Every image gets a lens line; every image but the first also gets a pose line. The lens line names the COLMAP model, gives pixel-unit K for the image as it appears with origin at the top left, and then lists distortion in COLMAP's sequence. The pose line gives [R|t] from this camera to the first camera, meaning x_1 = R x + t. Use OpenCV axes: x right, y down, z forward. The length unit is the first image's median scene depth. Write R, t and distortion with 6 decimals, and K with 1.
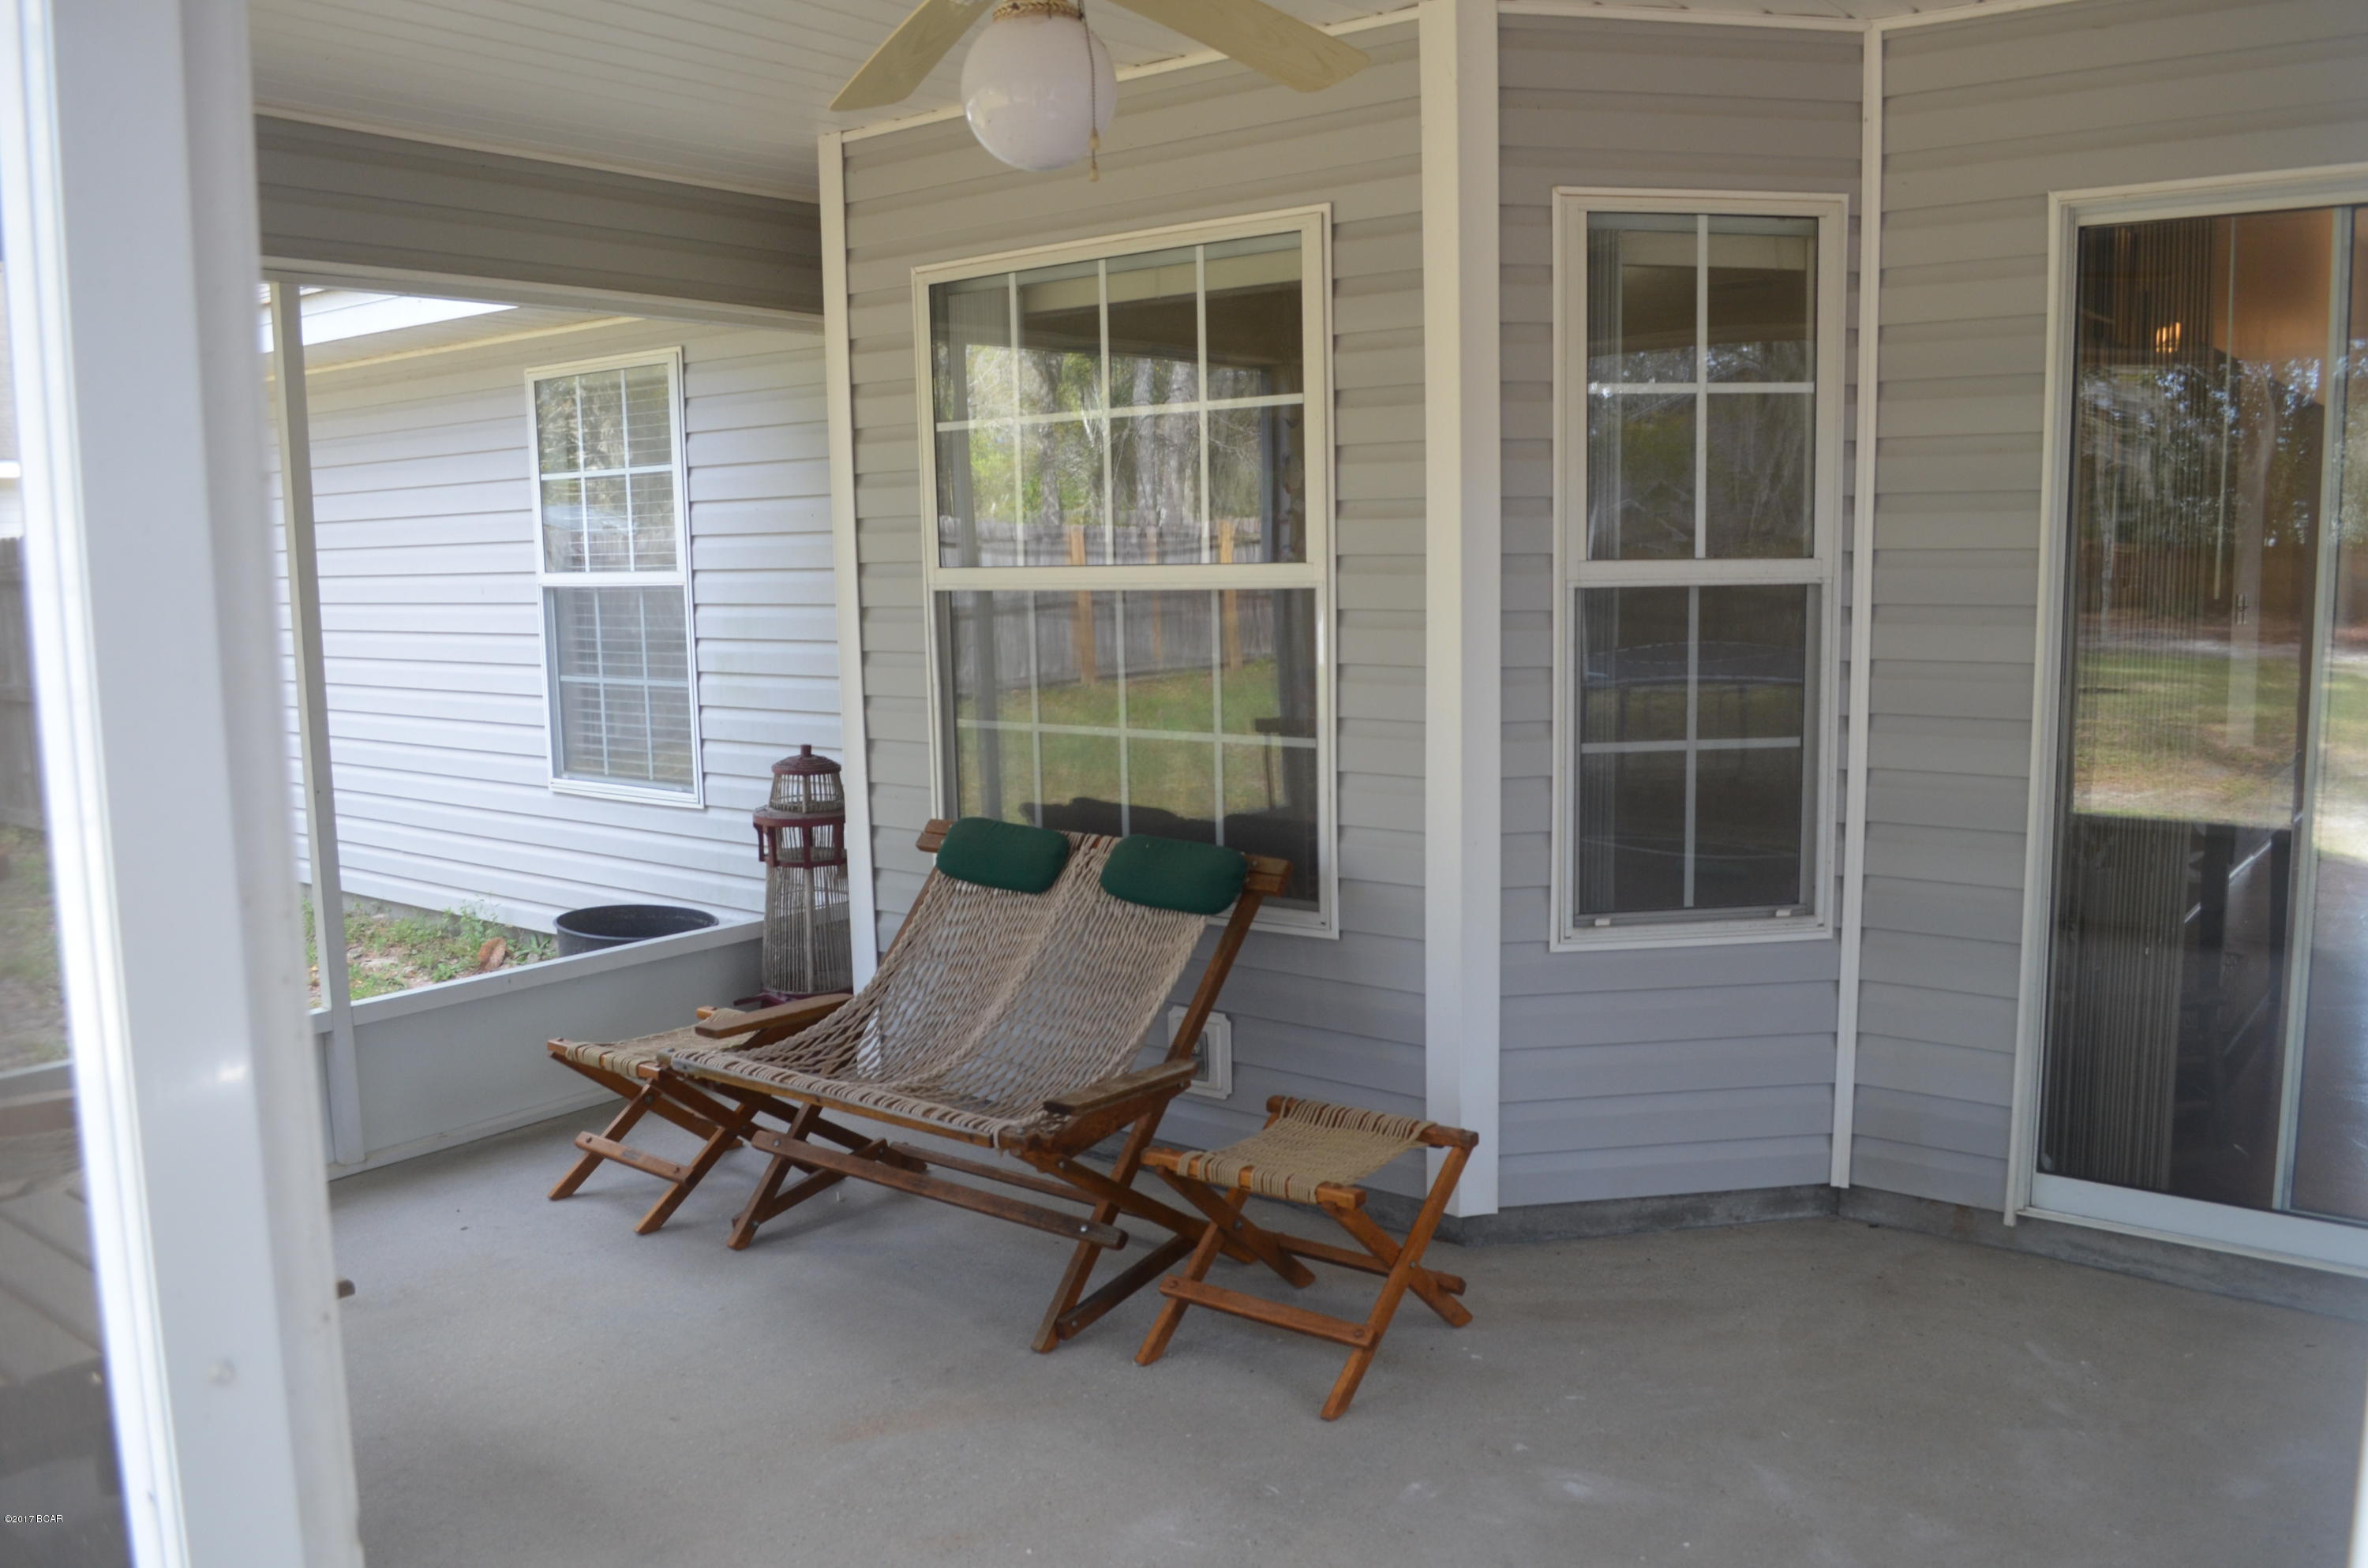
lens RADIAL K [[1871.0, 0, 1179.4], [0, 1871.0, 788.1], [0, 0, 1]] dist [-0.080431, -0.002941]
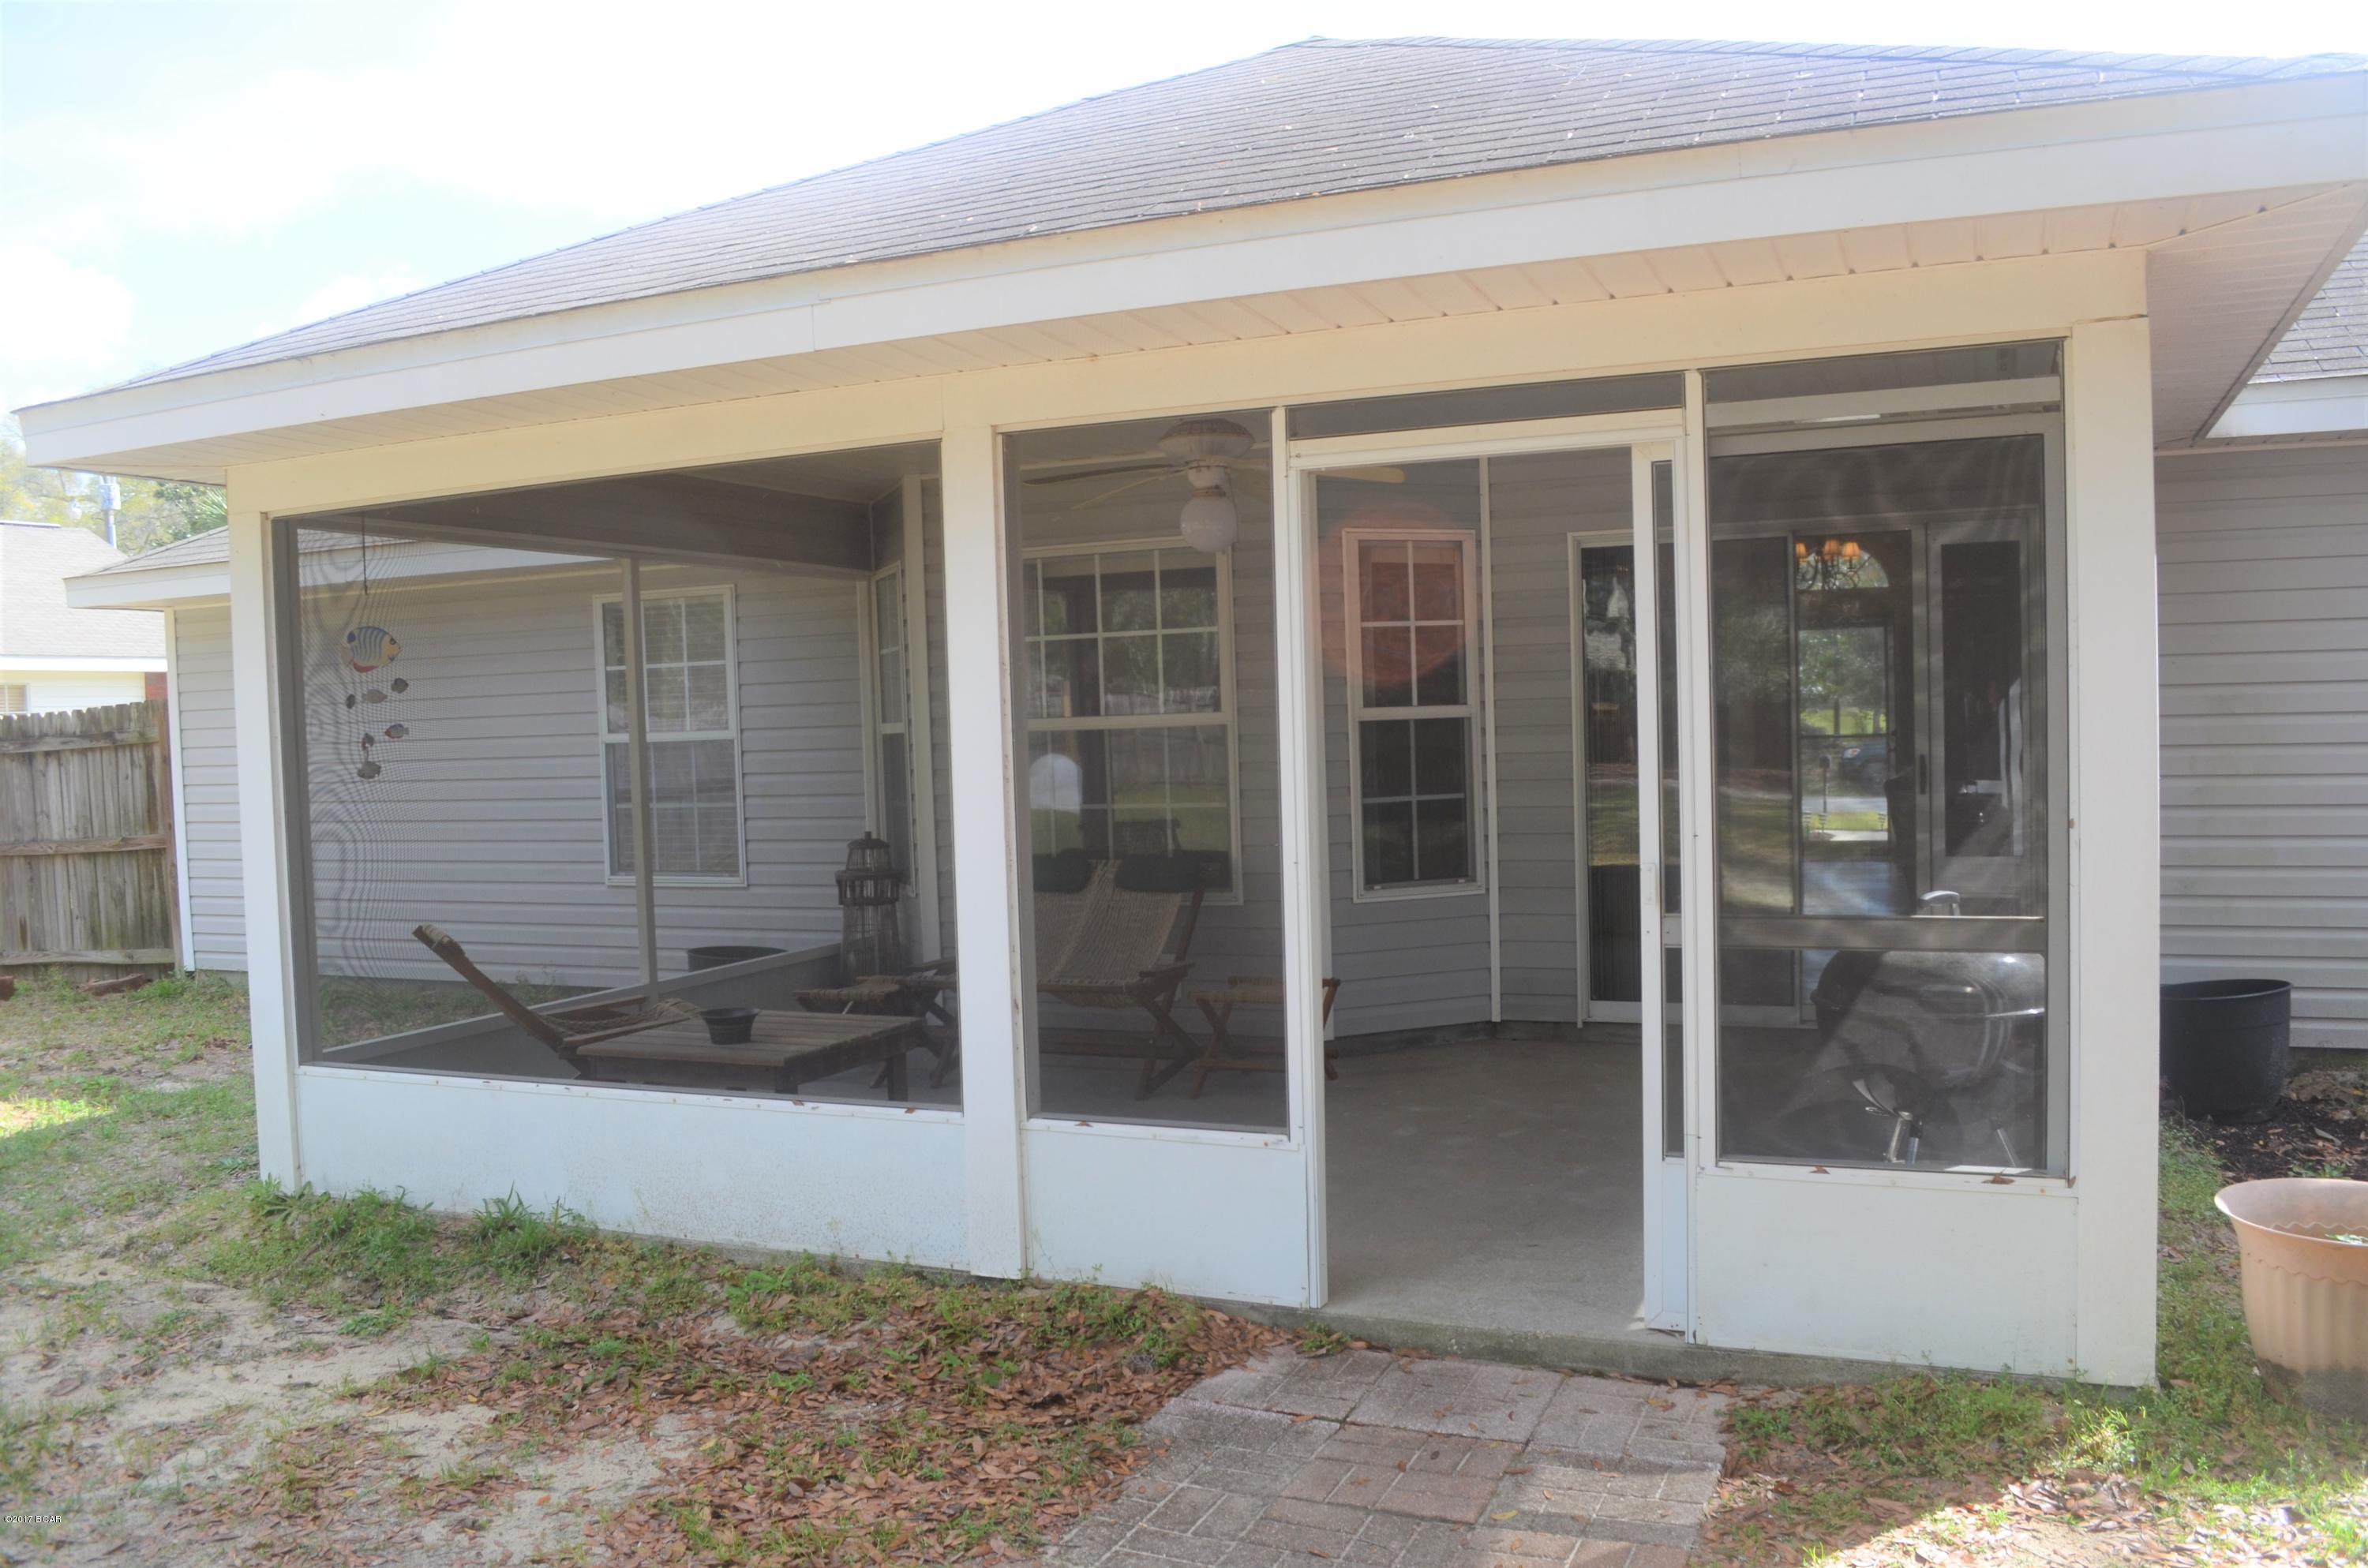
lens RADIAL K [[1871.0, 0, 1188.2], [0, 1871.0, 786.8], [0, 0, 1]] dist [-0.080431, -0.002941]
pose [[0.968229, -0.024450, 0.248868, -0.454399], [0.047989, 0.994878, -0.088961, 0.130163], [-0.245418, 0.098077, 0.964443, -0.873486]]
